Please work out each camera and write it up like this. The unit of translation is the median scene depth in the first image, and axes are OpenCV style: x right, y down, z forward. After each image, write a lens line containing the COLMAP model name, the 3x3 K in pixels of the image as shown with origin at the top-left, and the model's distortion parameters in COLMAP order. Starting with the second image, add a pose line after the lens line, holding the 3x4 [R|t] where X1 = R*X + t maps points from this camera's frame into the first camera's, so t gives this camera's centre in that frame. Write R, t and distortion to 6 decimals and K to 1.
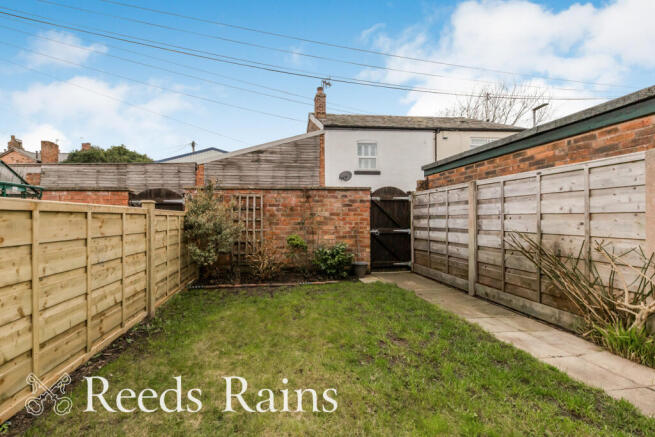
lens RADIAL K [[248.8, 0, 291.0], [0, 248.8, 217.5], [0, 0, 1]] dist [0.000305, -0.000282]
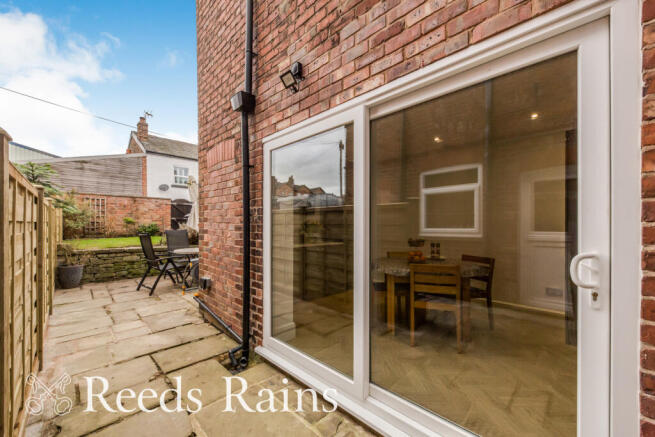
lens RADIAL K [[248.8, 0, 330.3], [0, 248.8, 228.7], [0, 0, 1]] dist [0.000305, -0.000282]
pose [[0.727383, -0.008162, 0.686183, -0.085039], [-0.002900, 0.999884, 0.014968, 0.056669], [-0.686226, -0.012878, 0.727275, -0.808129]]
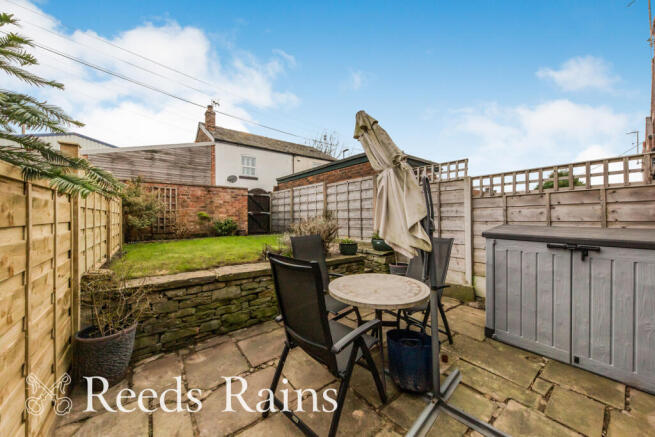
lens RADIAL K [[231.9, 0, 329.1], [0, 231.9, 218.0], [0, 0, 1]] dist [0.002082, 0.000025]
pose [[0.818411, -0.006268, 0.574599, -0.082177], [0.005224, 0.999980, 0.003467, 0.047846], [-0.574609, 0.000164, 0.818428, -0.359733]]
